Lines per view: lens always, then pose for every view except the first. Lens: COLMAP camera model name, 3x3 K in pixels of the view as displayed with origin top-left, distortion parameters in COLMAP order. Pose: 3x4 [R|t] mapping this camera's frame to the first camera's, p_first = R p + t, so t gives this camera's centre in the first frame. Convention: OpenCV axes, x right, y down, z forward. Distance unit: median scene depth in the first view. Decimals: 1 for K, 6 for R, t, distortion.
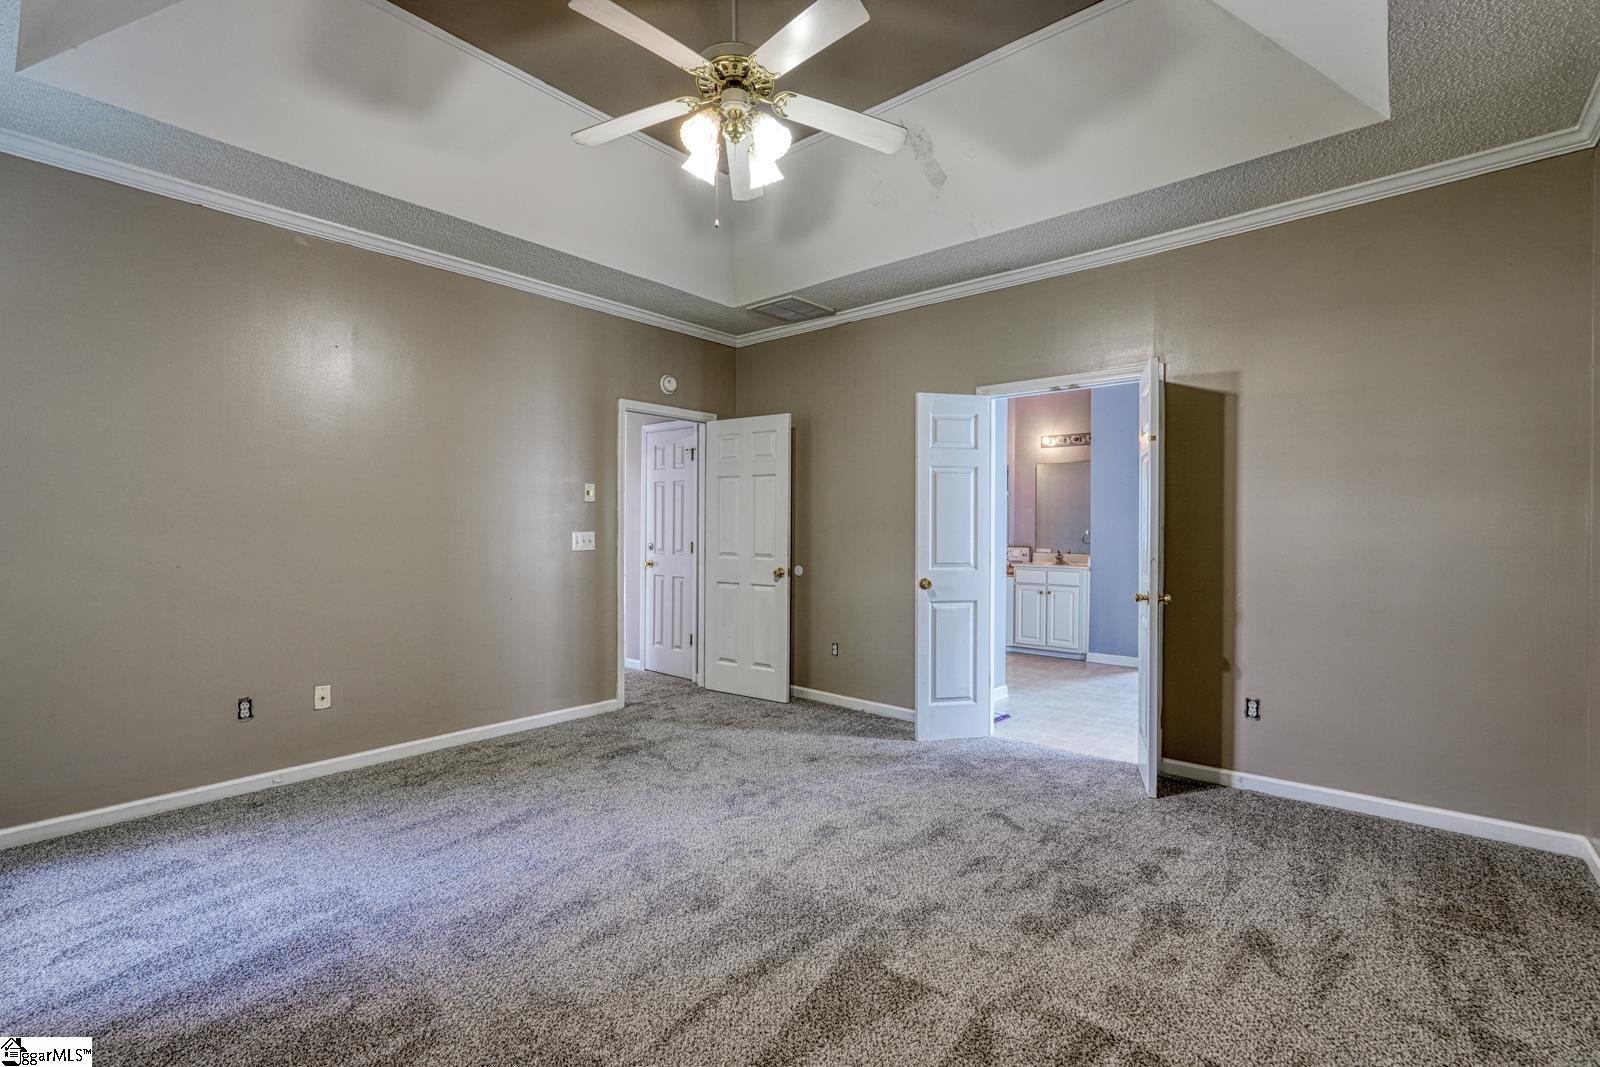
lens RADIAL K [[708.0, 0, 799.1], [0, 708.0, 531.6], [0, 0, 1]] dist [-0.014208, 0.008018]
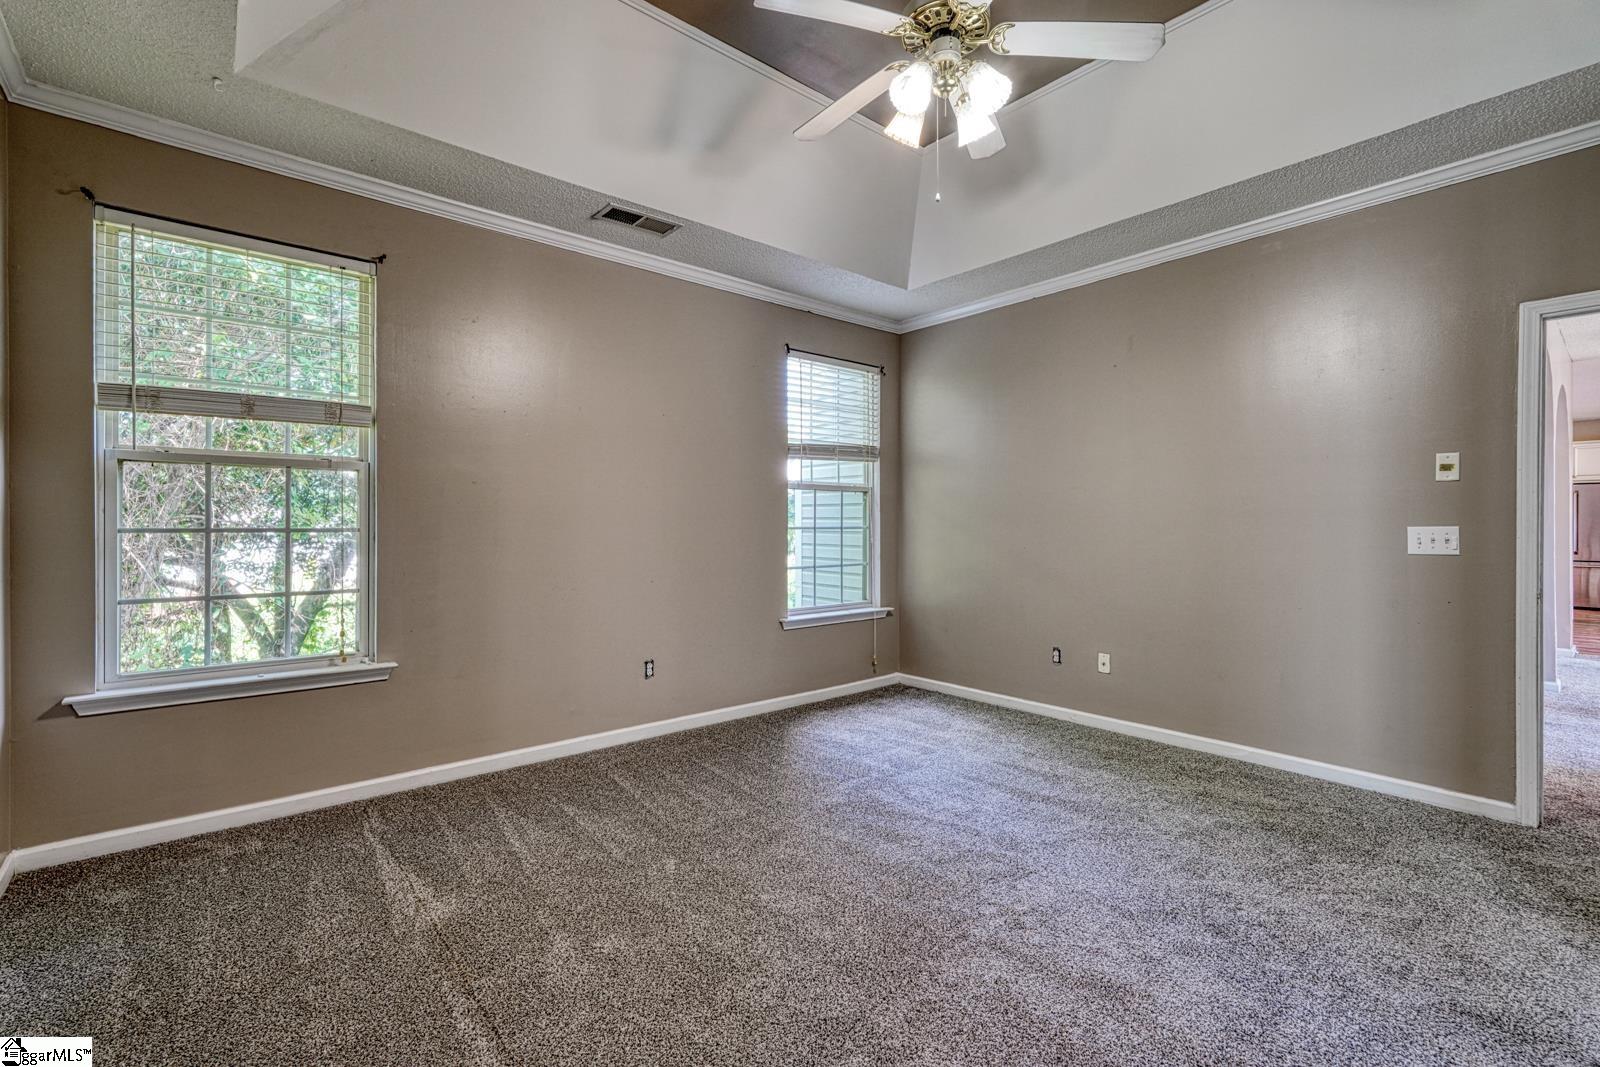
lens RADIAL K [[708.0, 0, 791.3], [0, 708.0, 527.7], [0, 0, 1]] dist [-0.014208, 0.008018]
pose [[-0.172929, 0.006458, -0.984913, 0.623044], [-0.000056, 0.999978, 0.006567, -0.004553], [0.984934, 0.001191, -0.172925, 0.709632]]
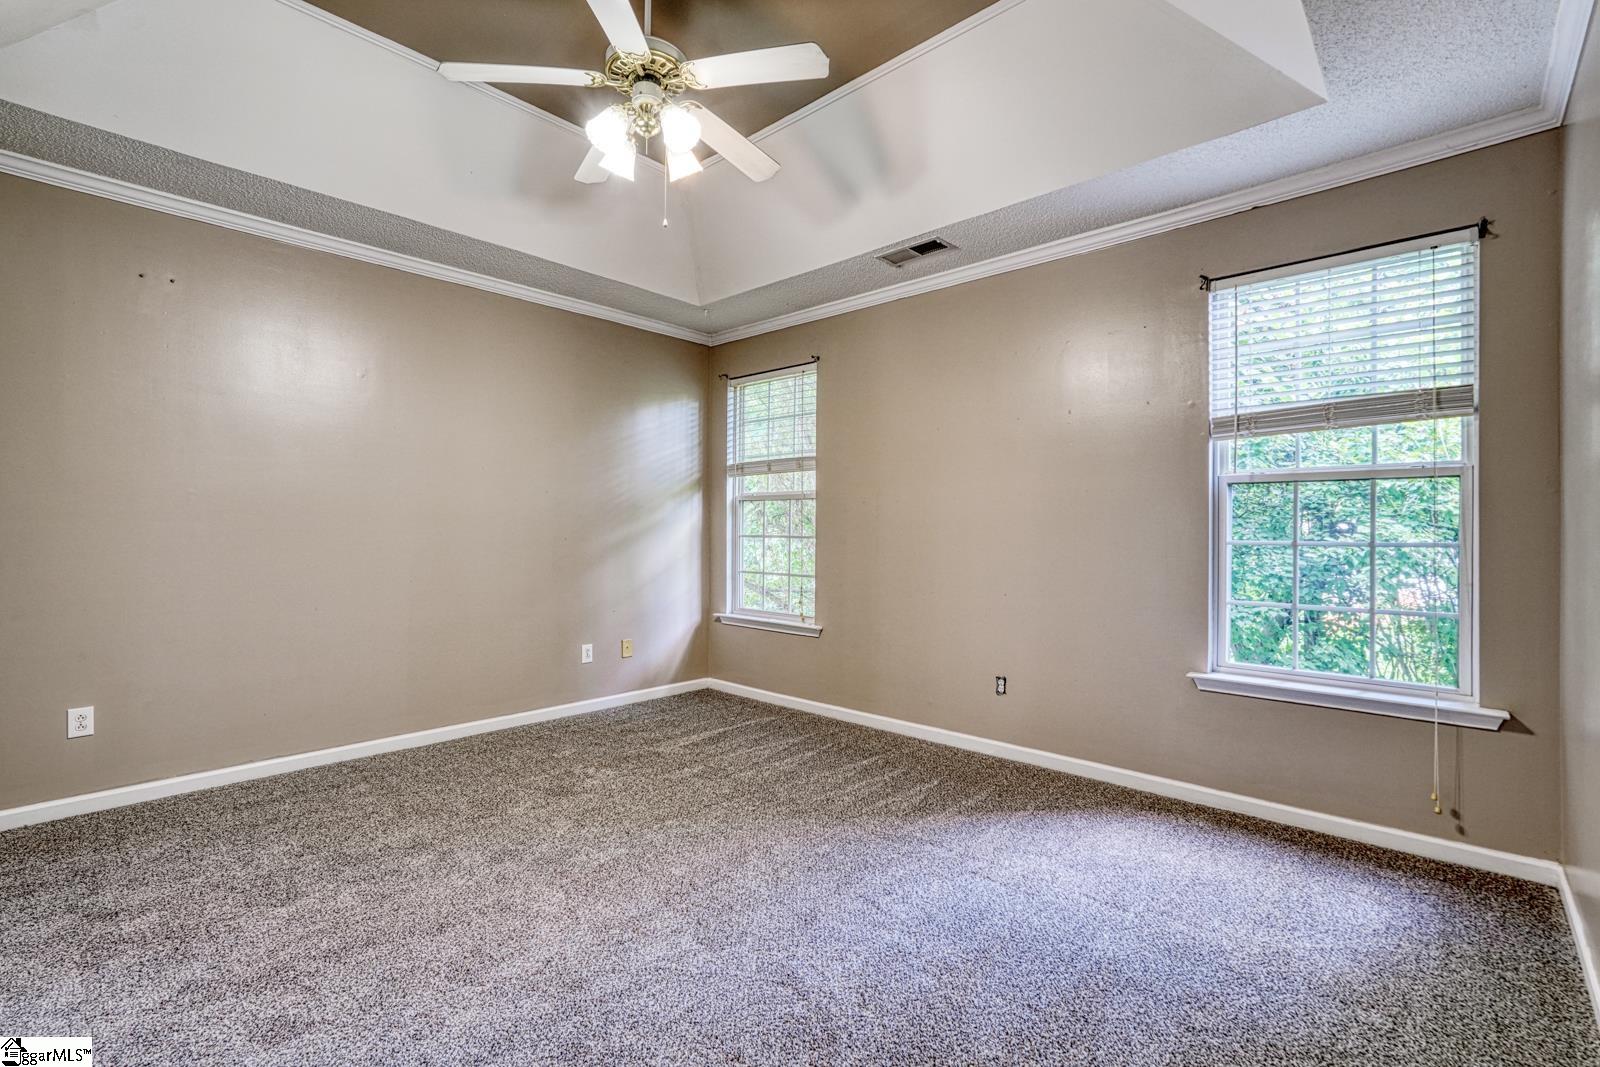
lens RADIAL K [[708.0, 0, 800.7], [0, 708.0, 529.2], [0, 0, 1]] dist [-0.014208, 0.008018]
pose [[-0.999221, -0.006856, 0.038874, -0.254297], [-0.007076, 0.999960, -0.005527, -0.003400], [-0.038835, -0.005798, -0.999229, 1.451064]]
